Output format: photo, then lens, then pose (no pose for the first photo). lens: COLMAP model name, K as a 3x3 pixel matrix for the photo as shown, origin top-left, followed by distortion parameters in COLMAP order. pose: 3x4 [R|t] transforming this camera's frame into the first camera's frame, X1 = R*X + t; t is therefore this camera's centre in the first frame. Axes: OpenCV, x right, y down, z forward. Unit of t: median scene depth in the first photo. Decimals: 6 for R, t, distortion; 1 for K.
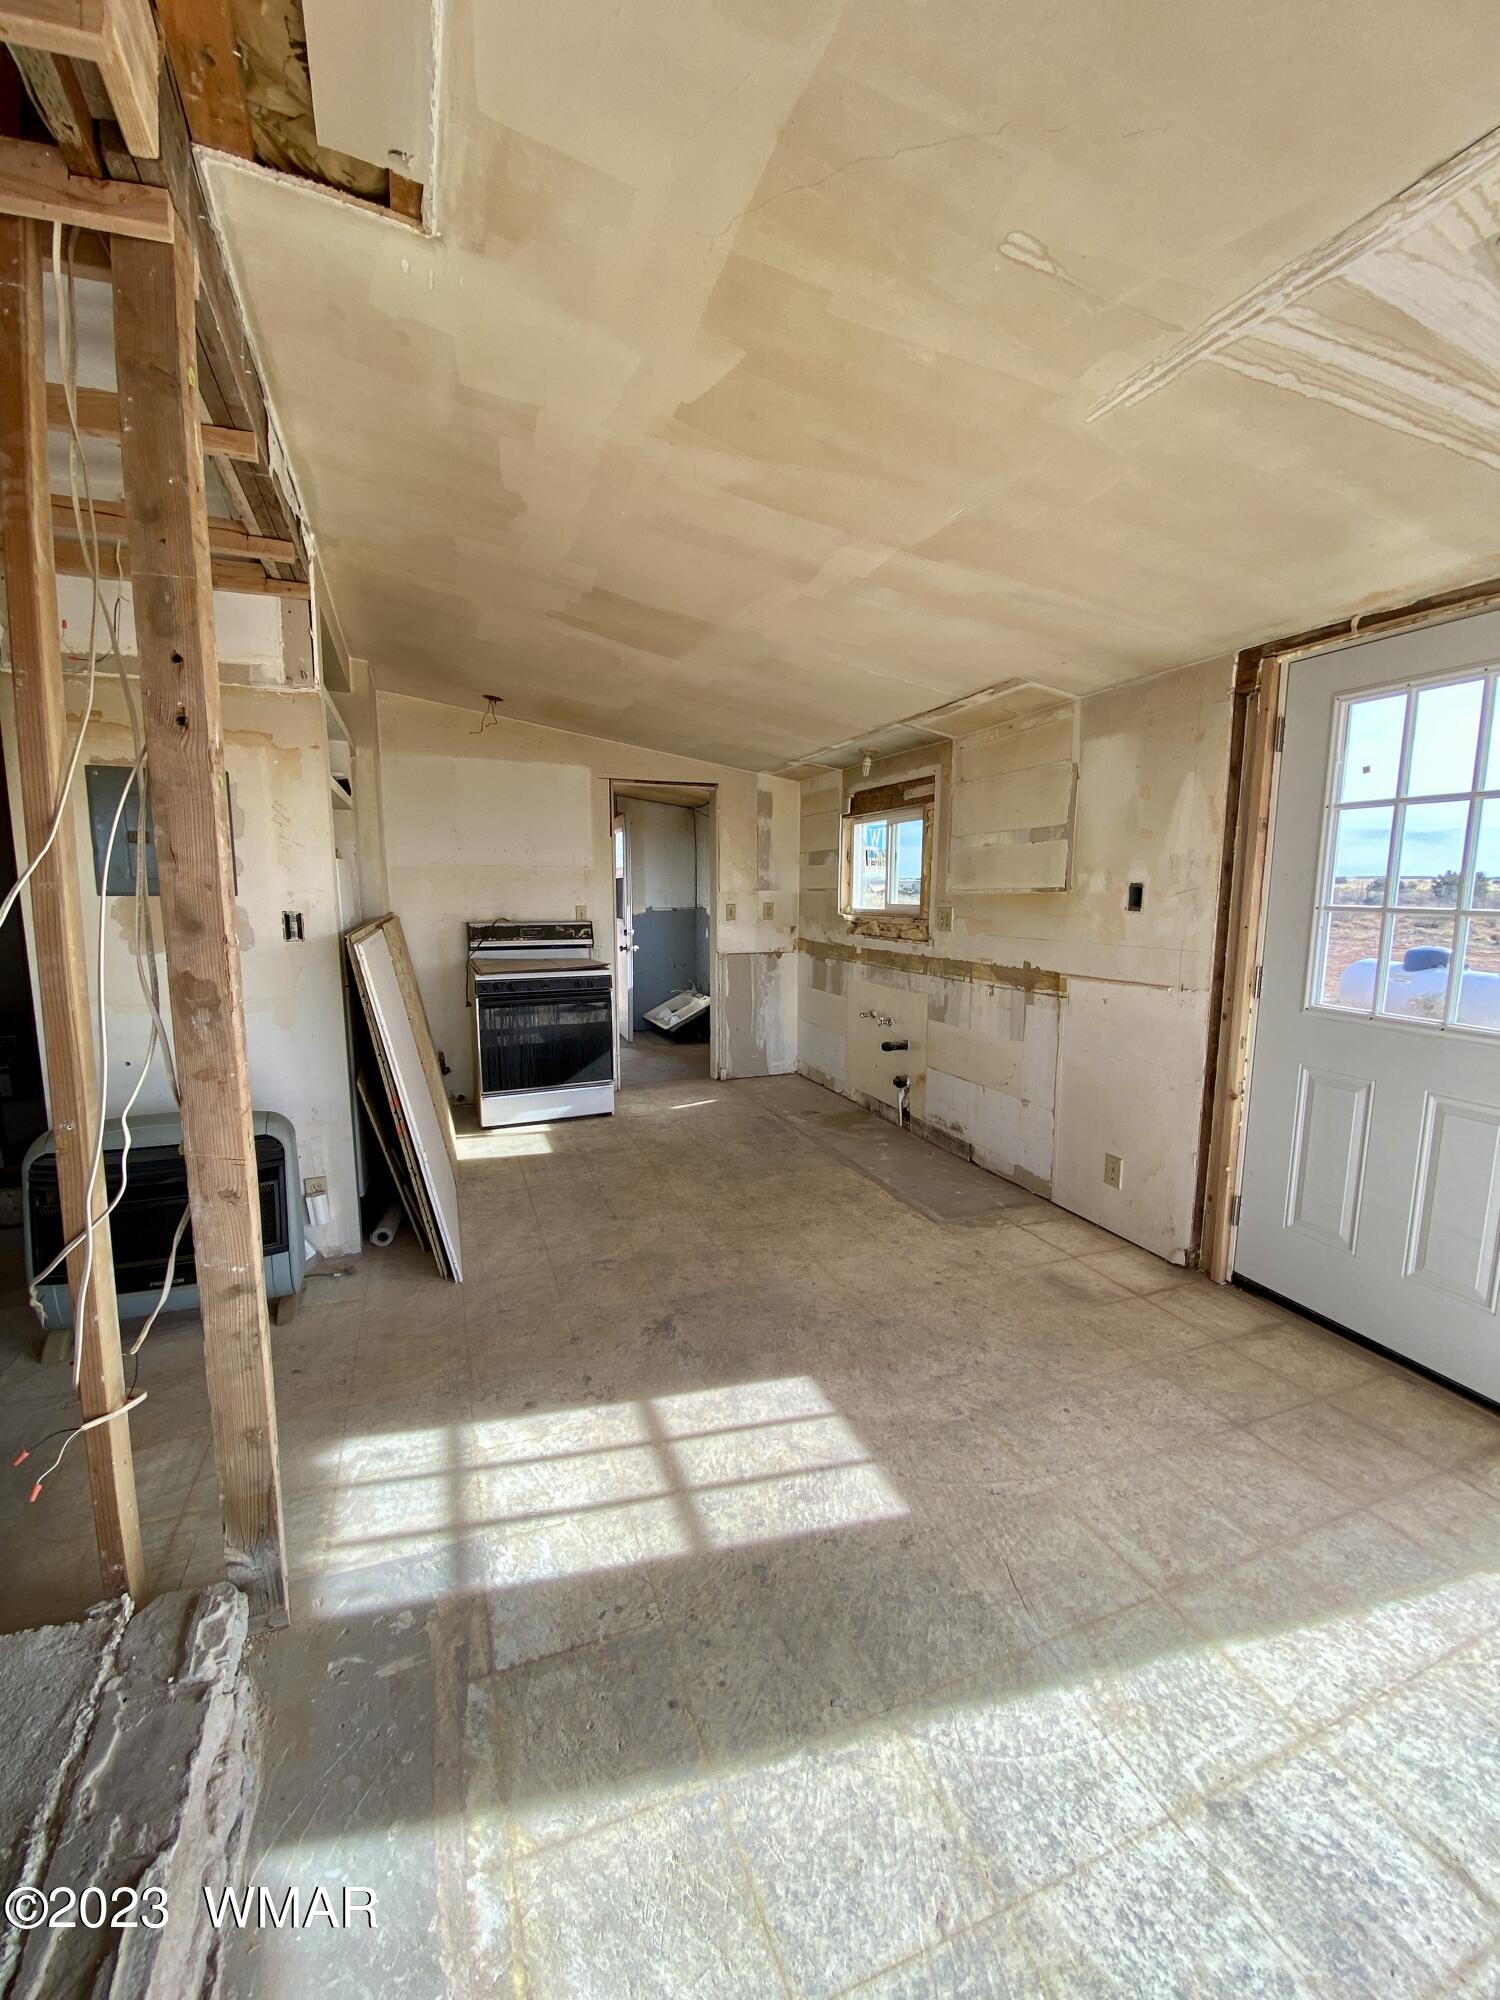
lens RADIAL K [[802.7, 0, 746.6], [0, 802.7, 1002.1], [0, 0, 1]] dist [0.005546, -0.011275]
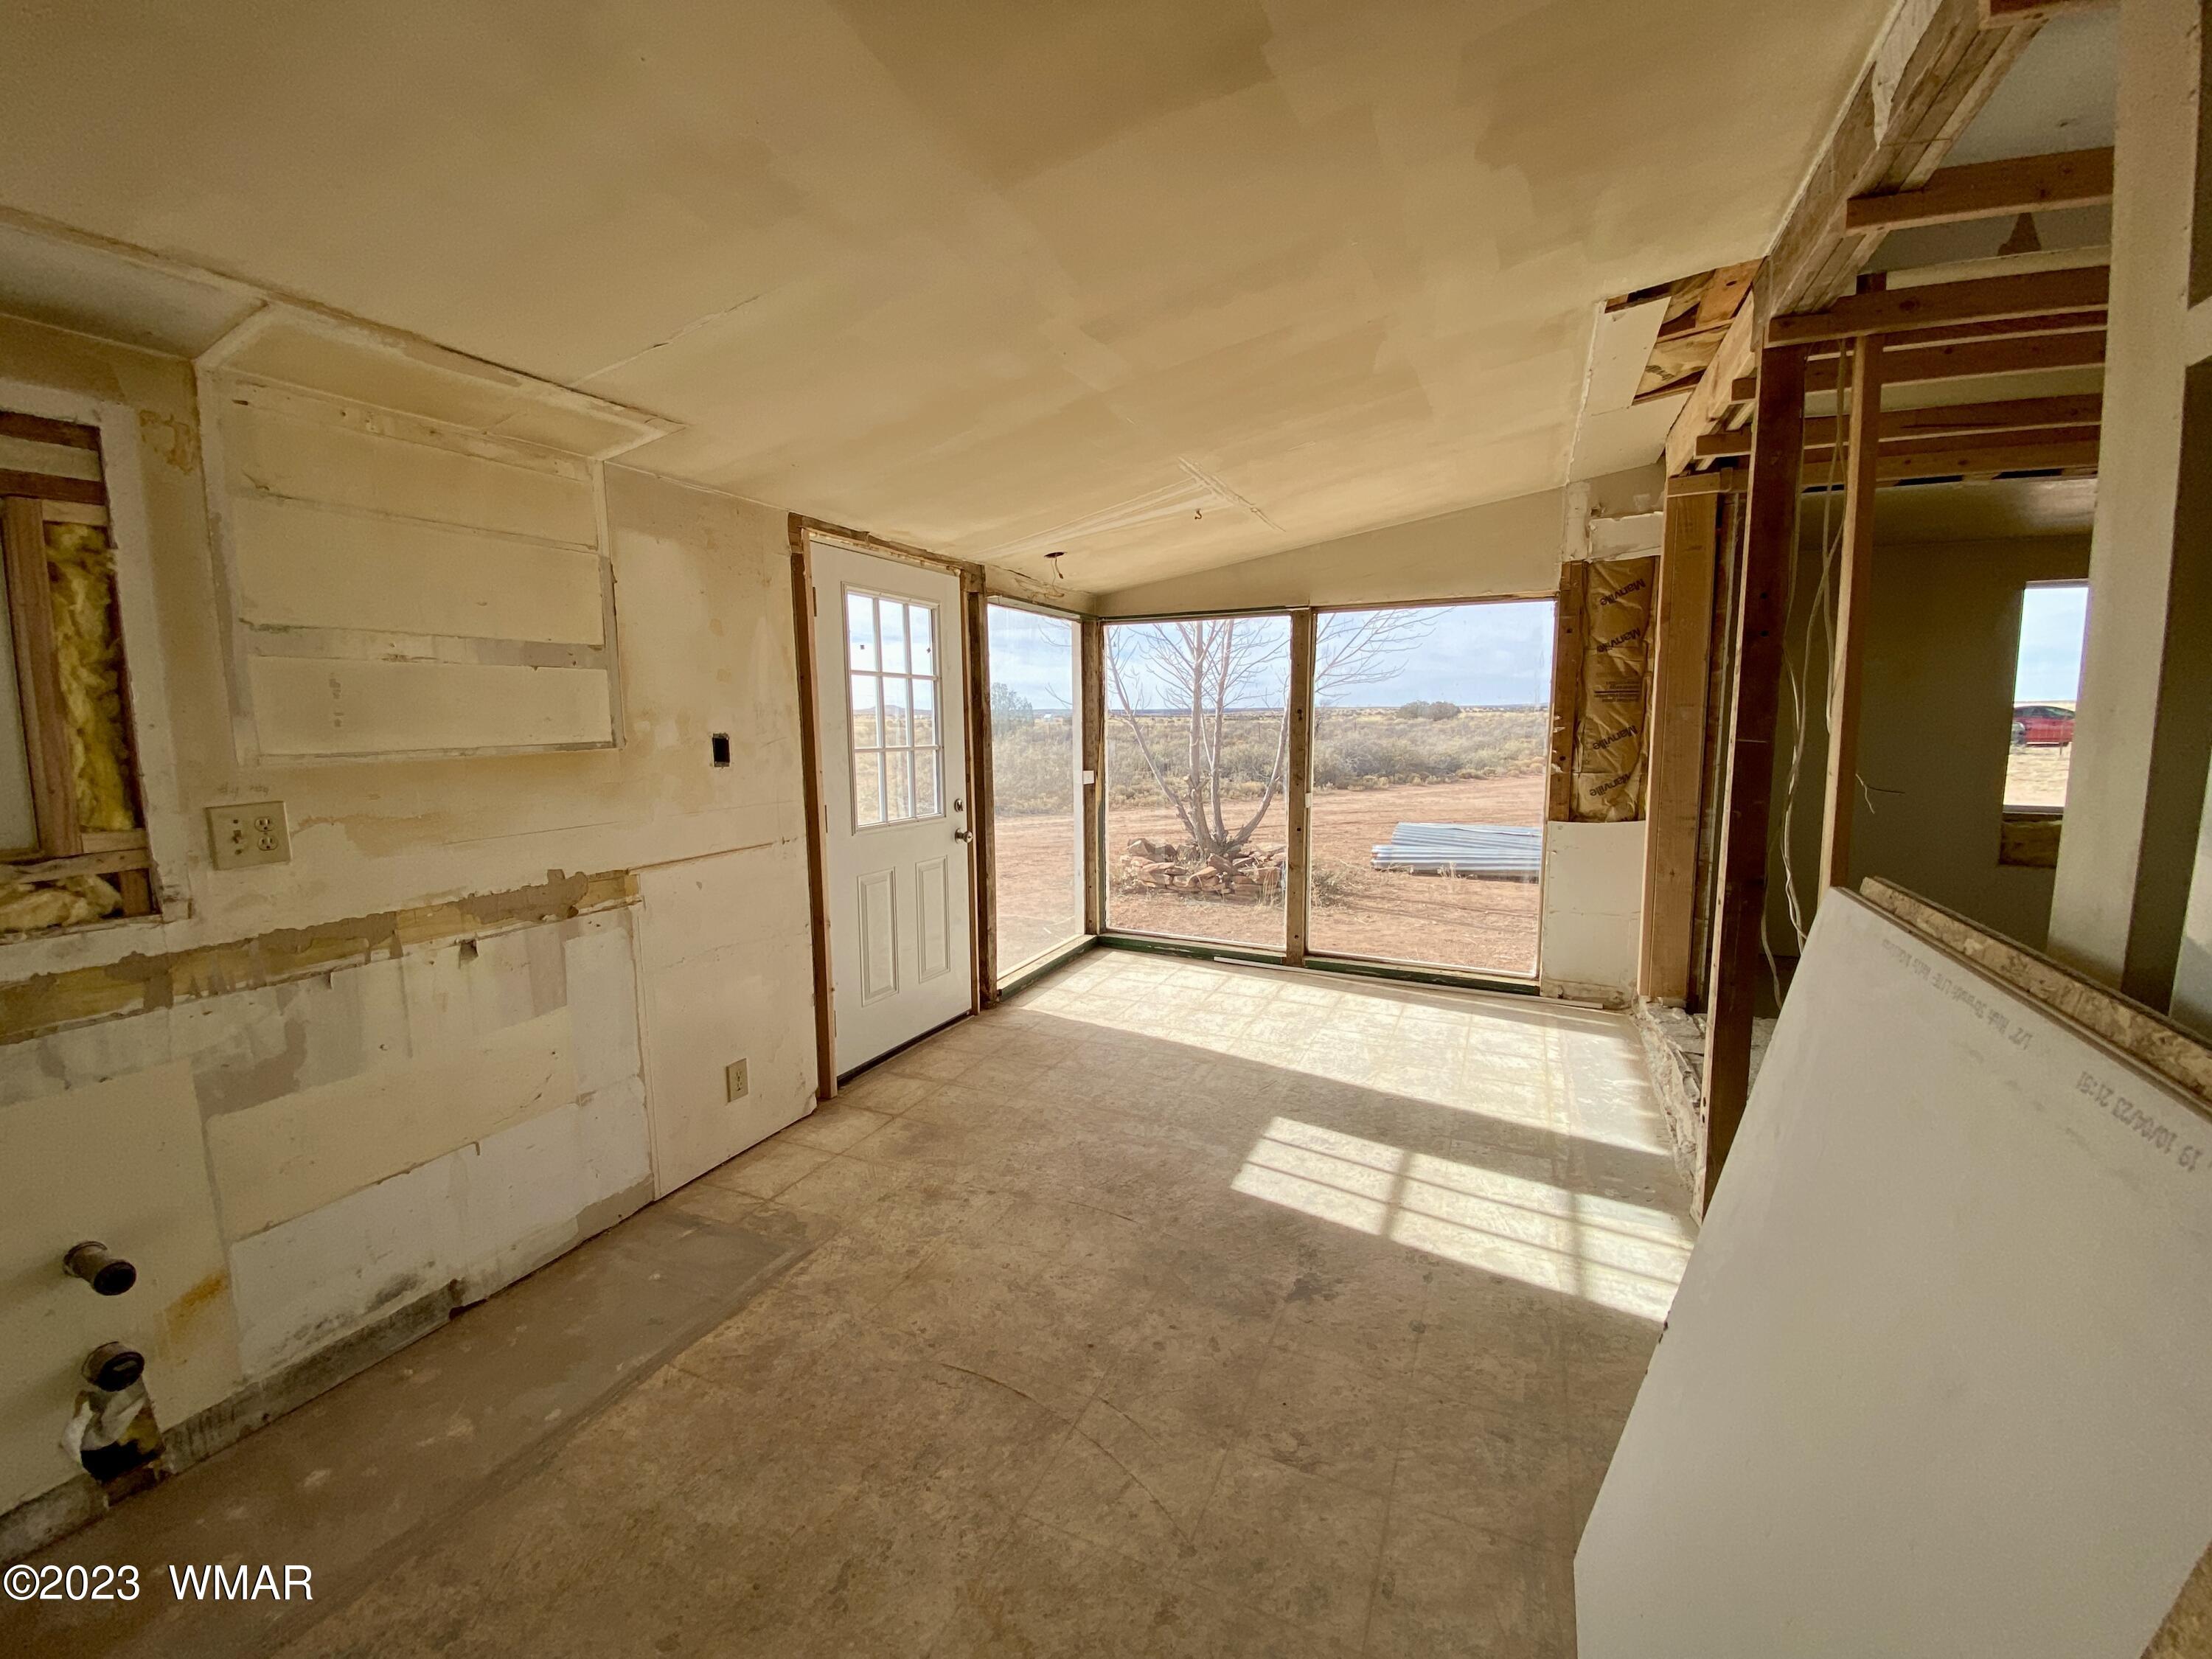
lens RADIAL K [[887.8, 0, 1105.7], [0, 887.8, 827.8], [0, 0, 1]] dist [0.005546, -0.011275]
pose [[-0.697449, -0.084919, 0.711585, -0.478033], [0.108100, 0.969126, 0.221605, -0.221978], [-0.708435, 0.231480, -0.666736, 1.405776]]
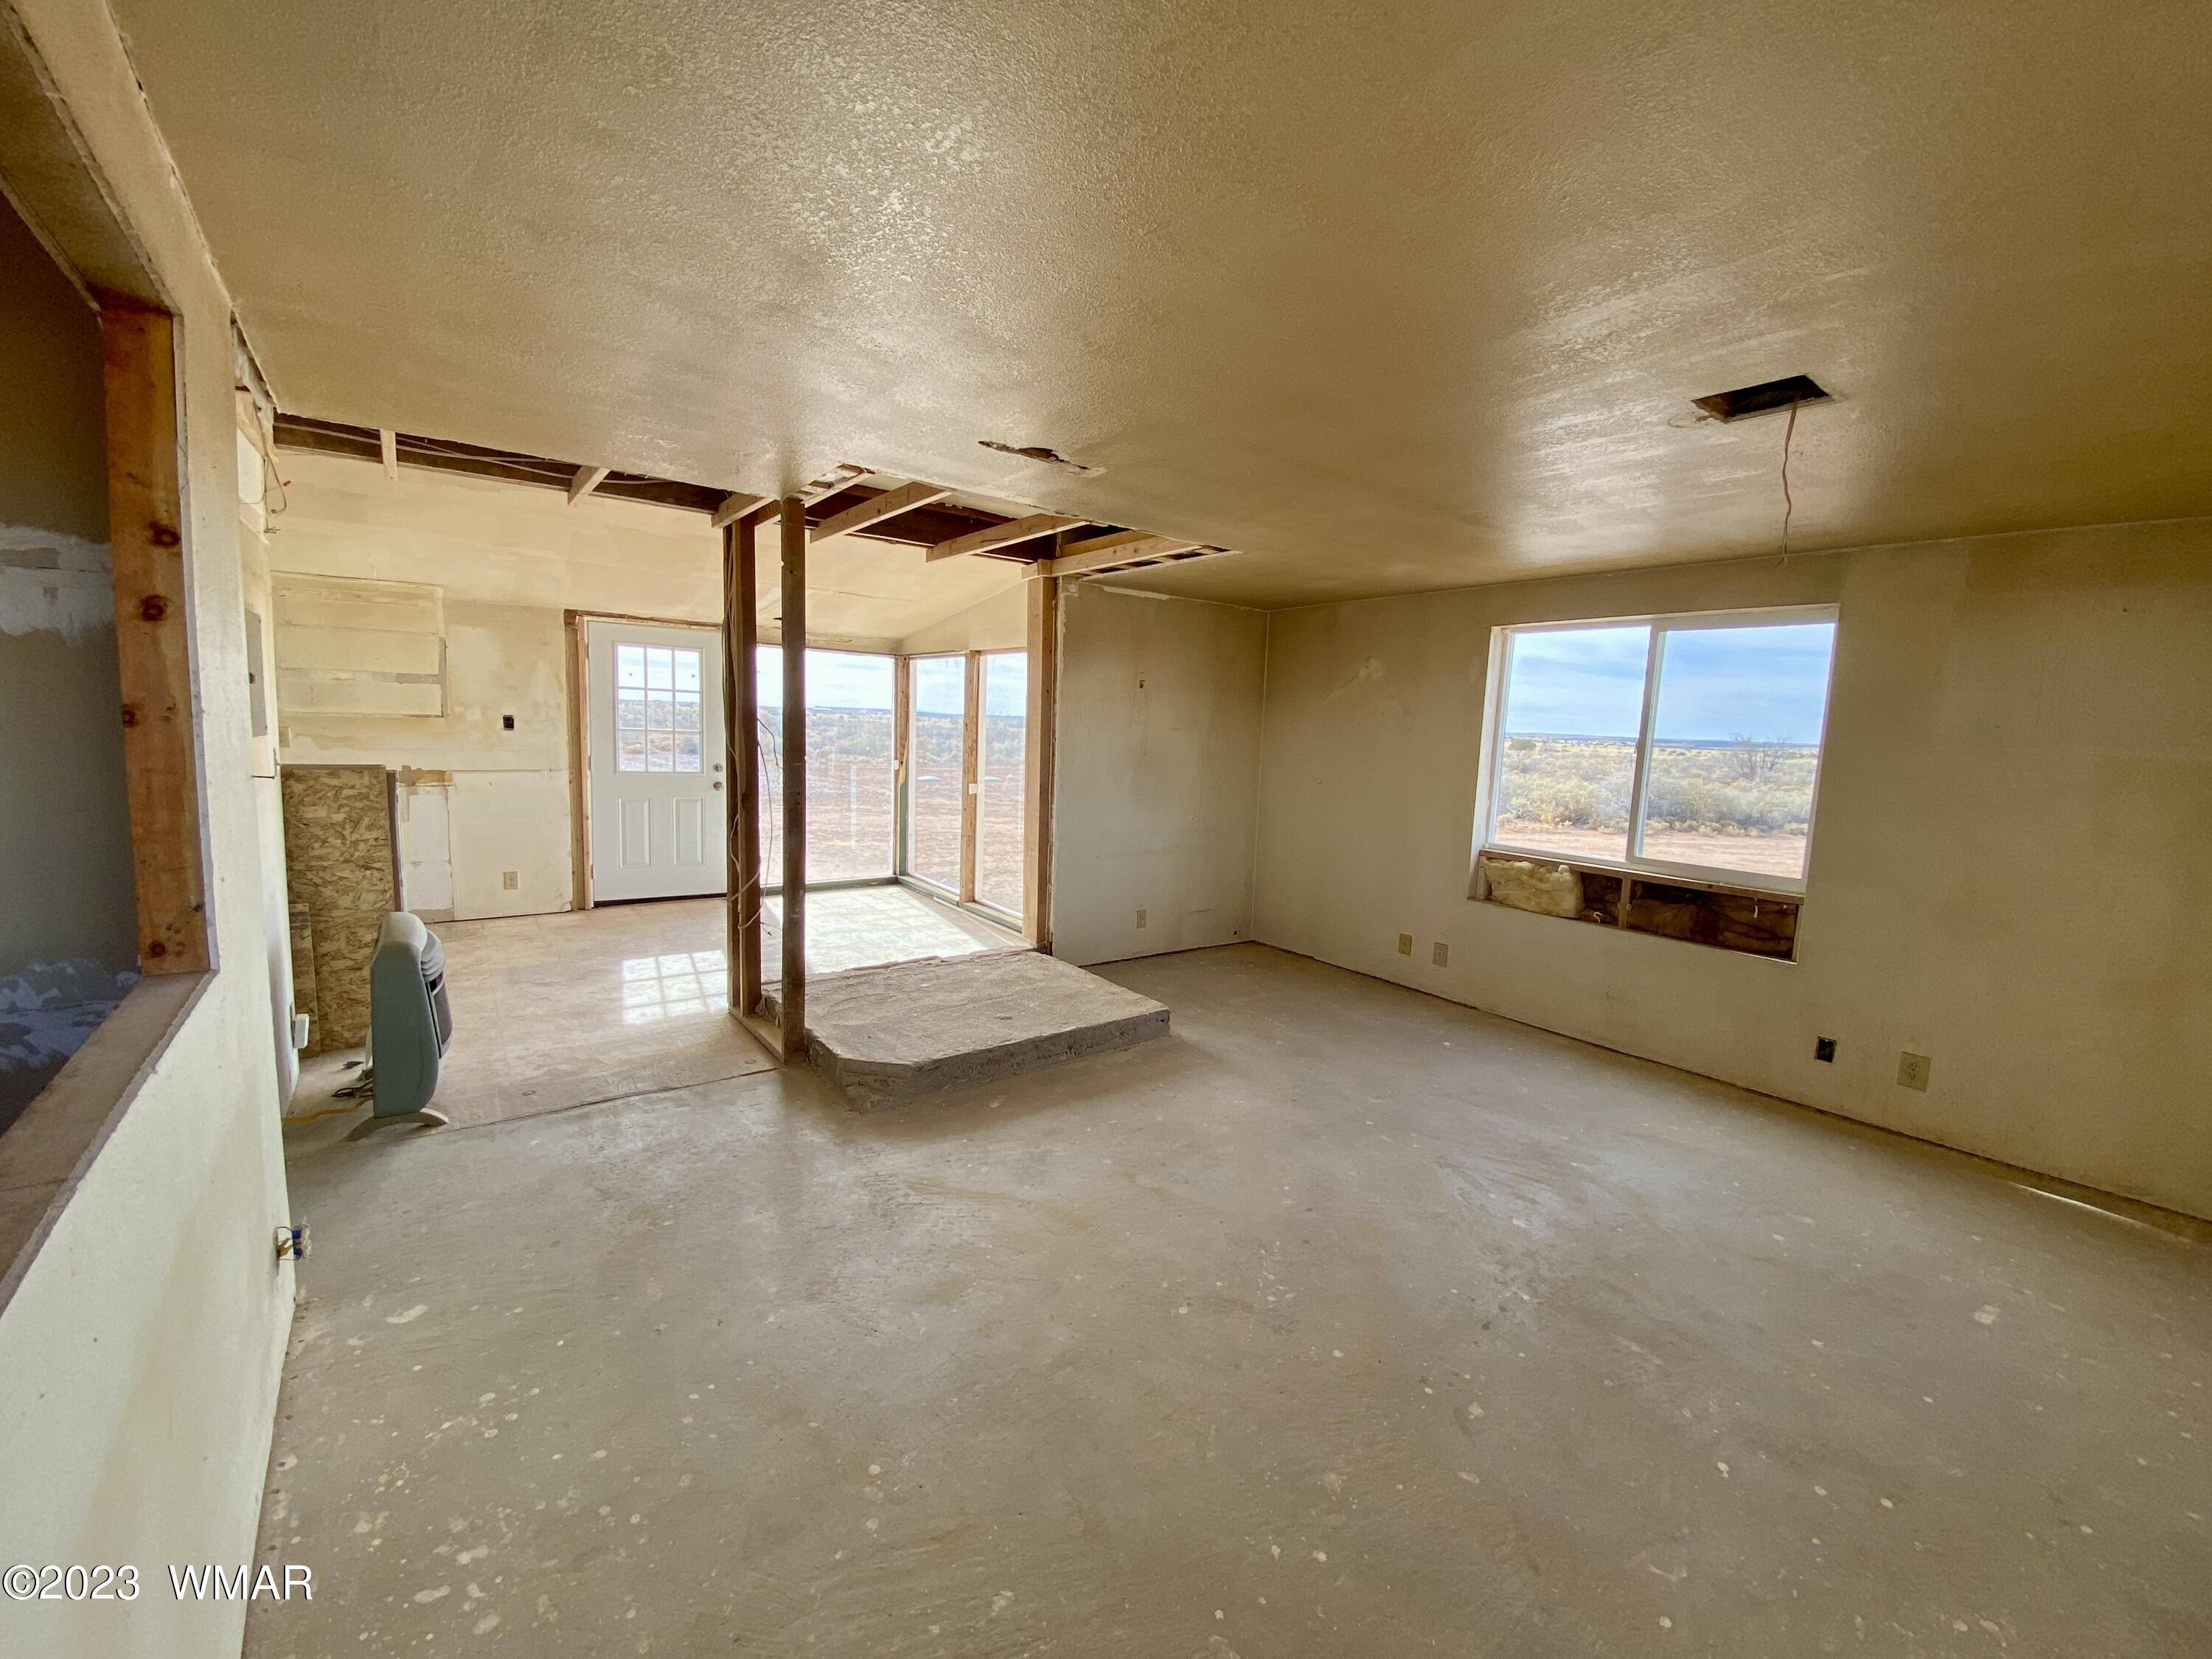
lens RADIAL K [[887.8, 0, 1120.4], [0, 887.8, 832.0], [0, 0, 1]] dist [0.005546, -0.011275]
pose [[-0.278018, -0.128857, 0.951894, -1.889635], [0.094832, 0.982439, 0.160689, -0.082747], [-0.955883, 0.134944, -0.260916, 0.253823]]
